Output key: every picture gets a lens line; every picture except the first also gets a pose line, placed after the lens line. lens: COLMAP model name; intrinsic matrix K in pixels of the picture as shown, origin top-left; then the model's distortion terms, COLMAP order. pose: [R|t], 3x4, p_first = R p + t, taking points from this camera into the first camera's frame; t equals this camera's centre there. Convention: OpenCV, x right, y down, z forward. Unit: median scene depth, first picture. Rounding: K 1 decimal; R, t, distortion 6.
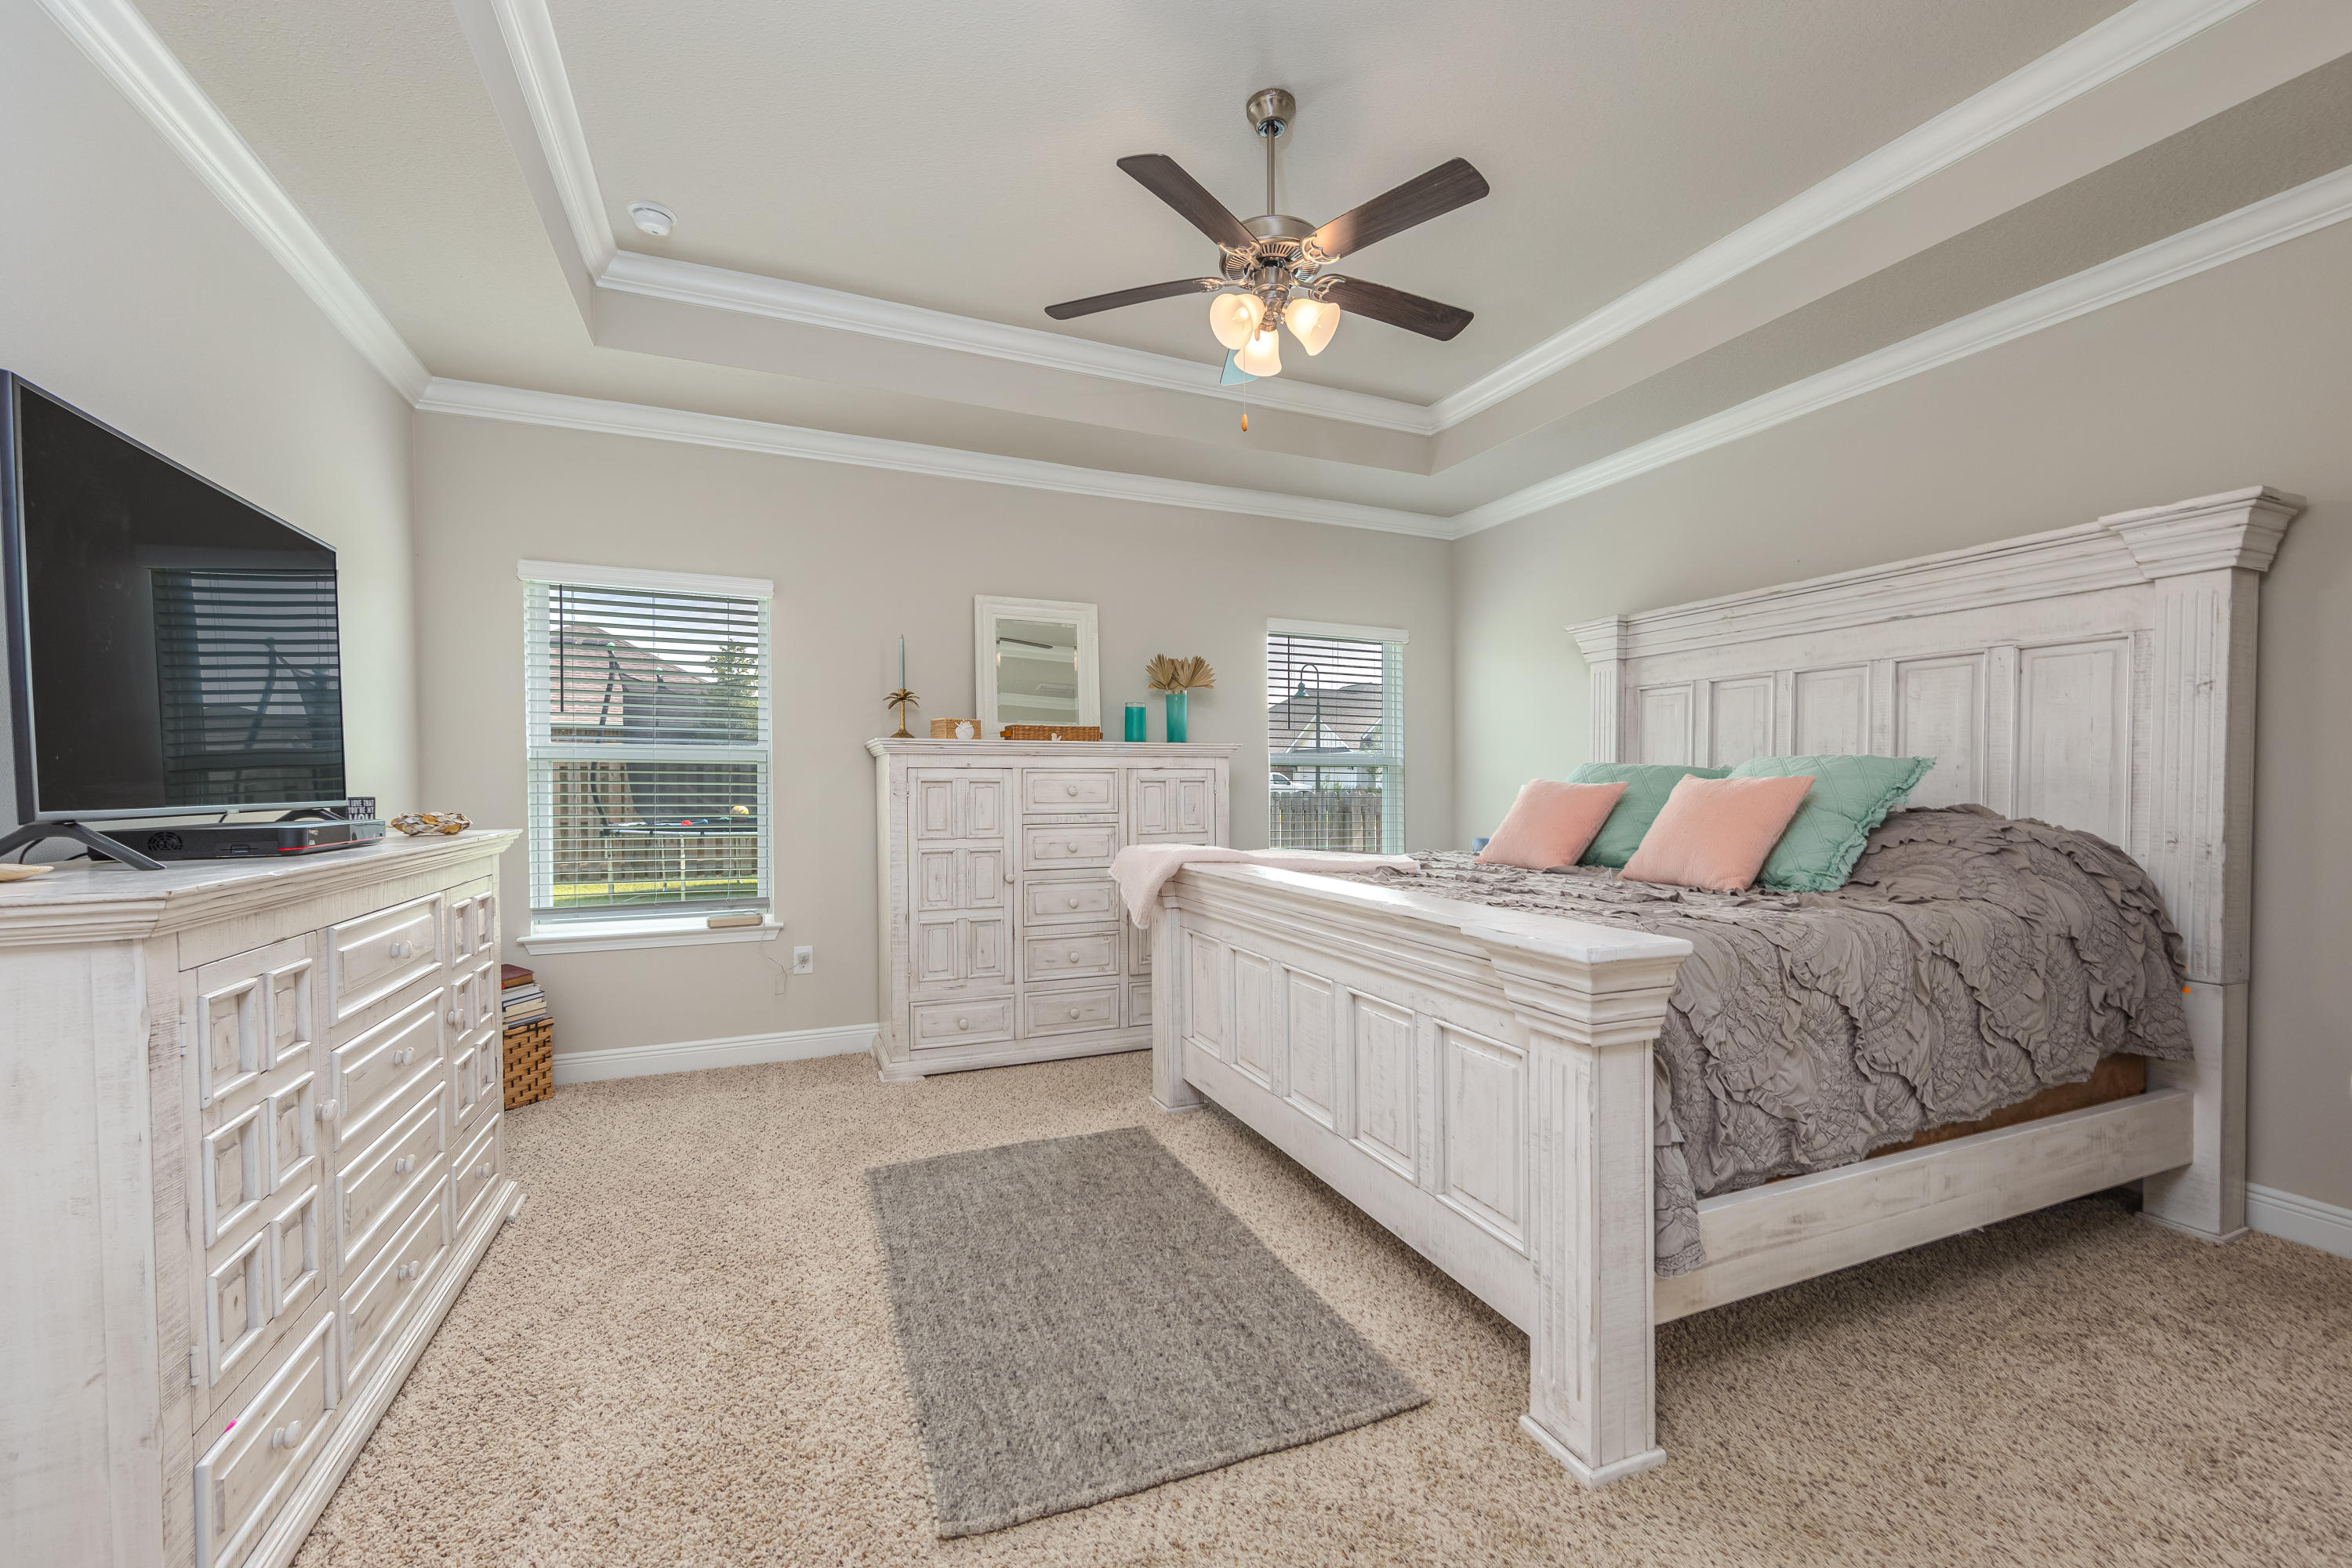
lens RADIAL K [[944.1, 0, 1188.8], [0, 944.1, 790.8], [0, 0, 1]] dist [0.001464, 0.000066]
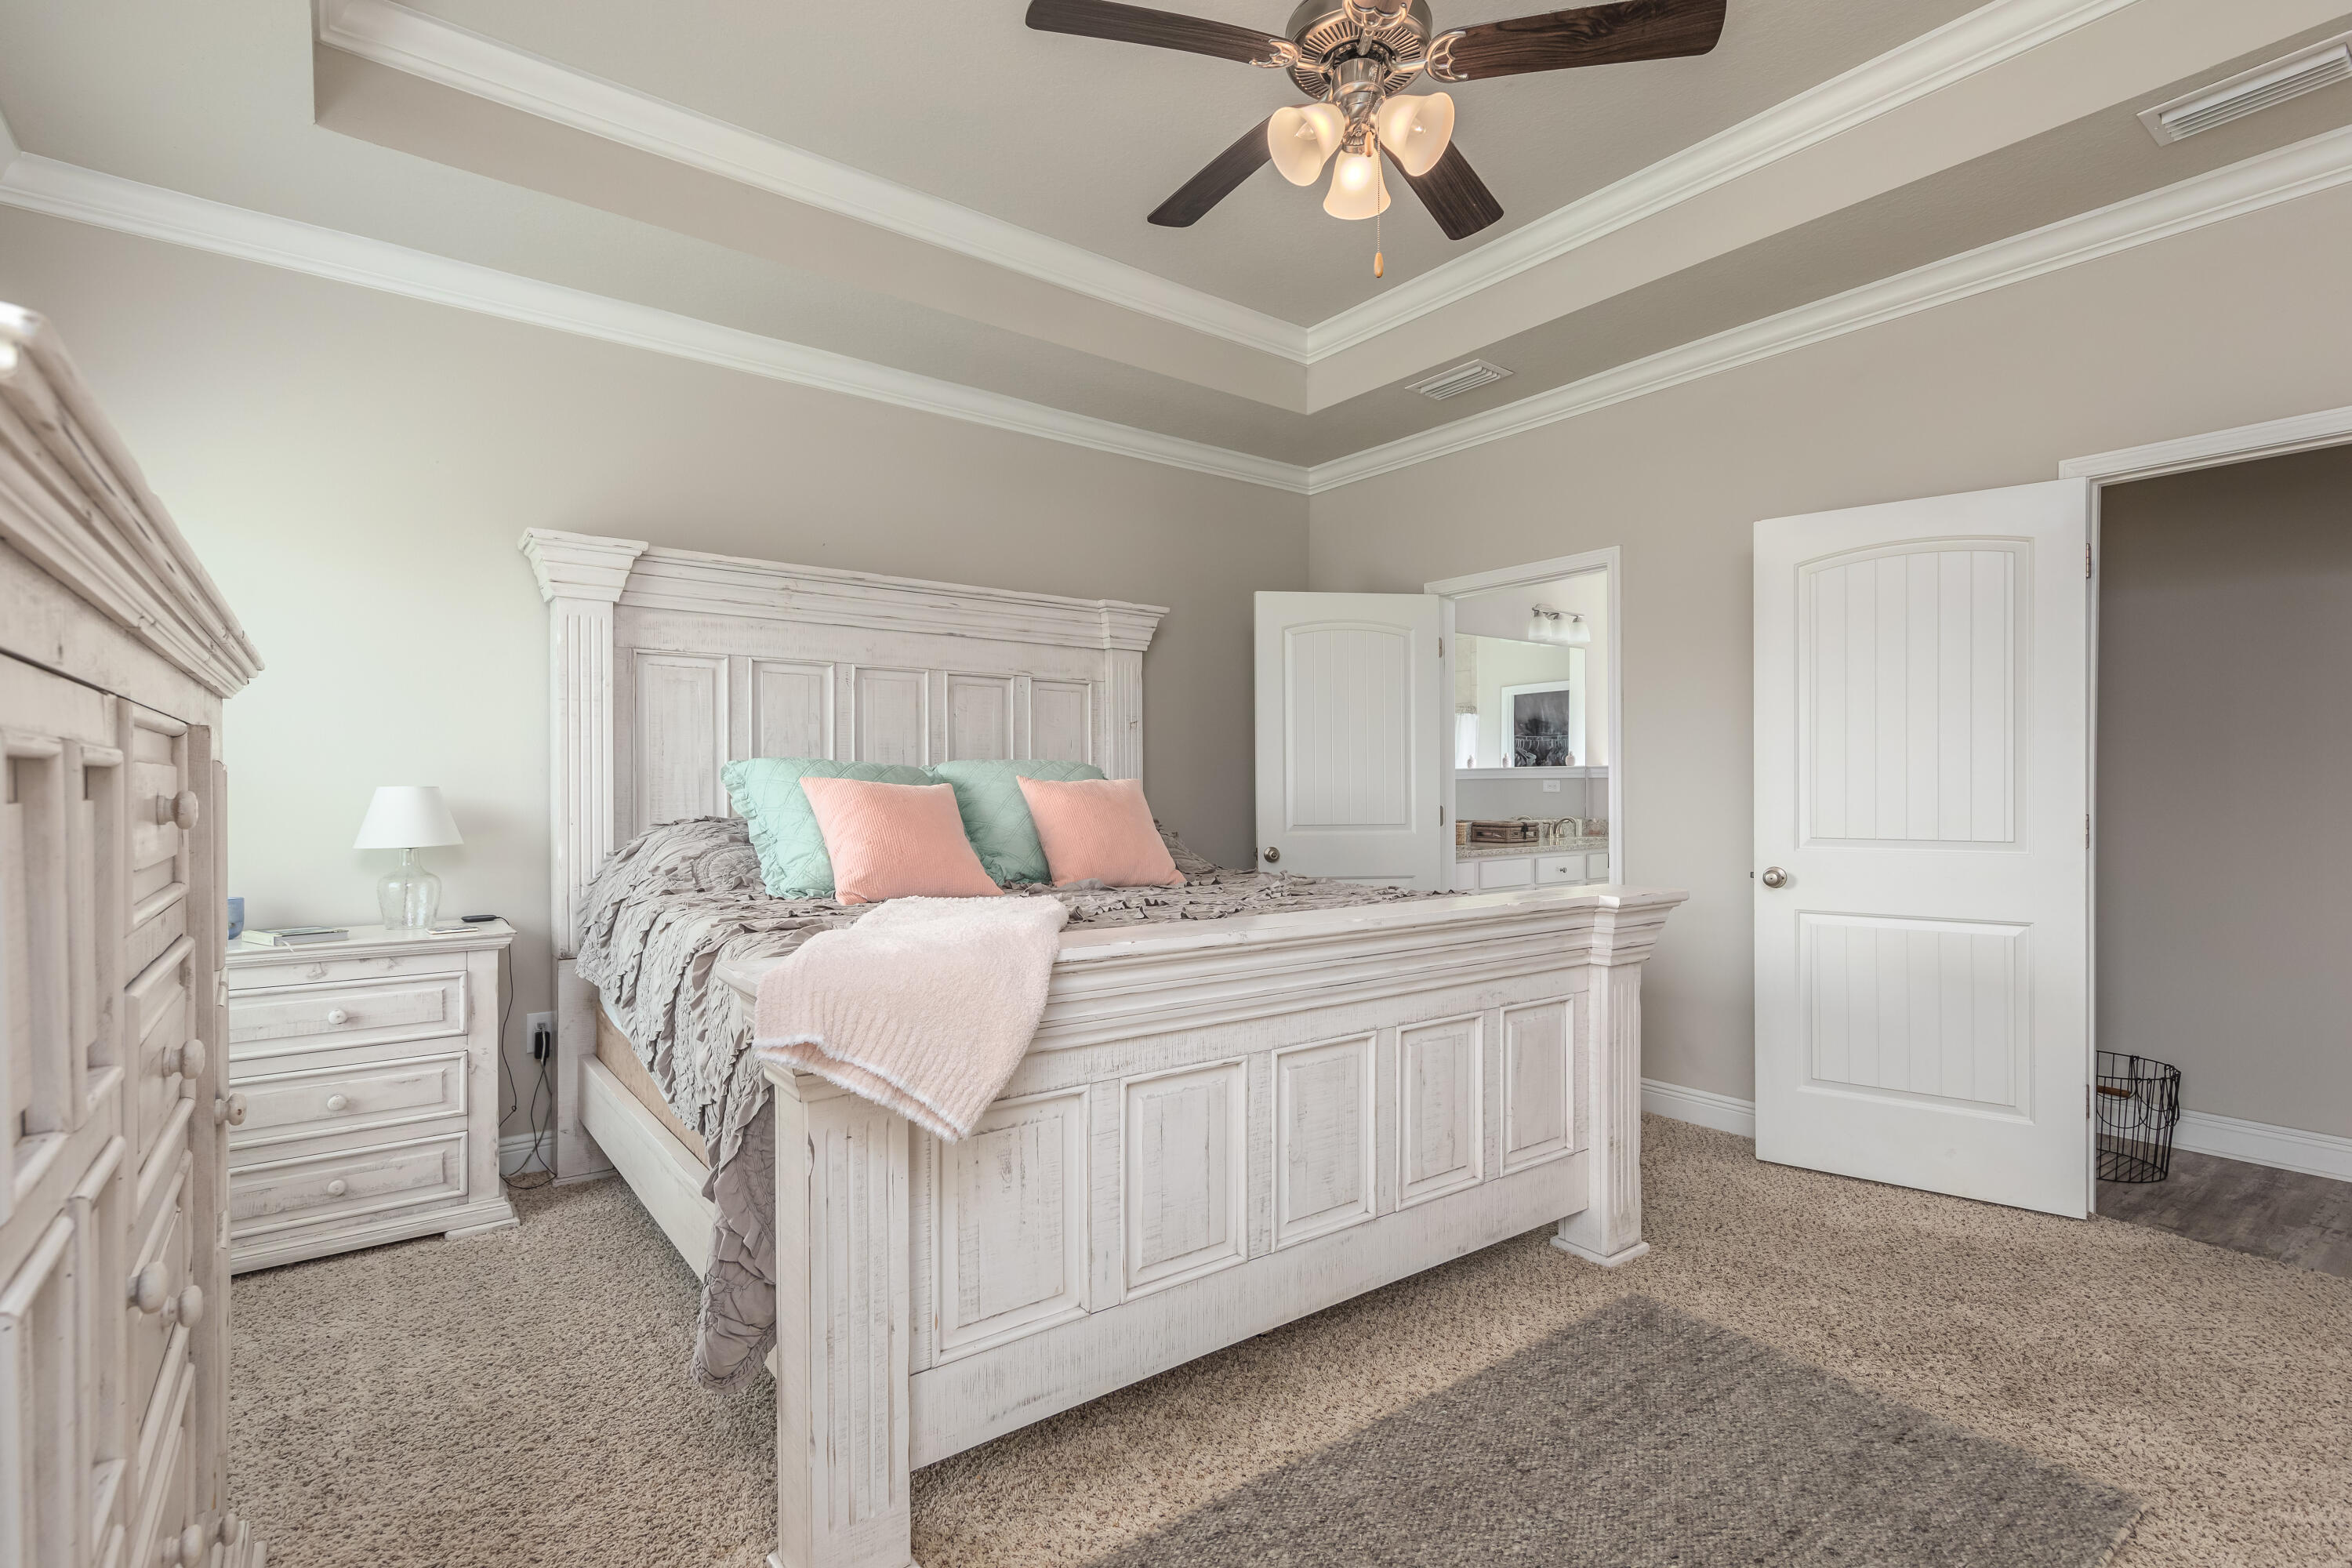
lens RADIAL K [[1083.8, 0, 1189.2], [0, 1083.8, 784.7], [0, 0, 1]] dist [0.002216, -0.000178]
pose [[-0.234740, 0.006143, 0.972039, -0.242017], [0.008225, 0.999957, -0.004334, -0.000720], [-0.972023, 0.006978, -0.234780, 0.469327]]
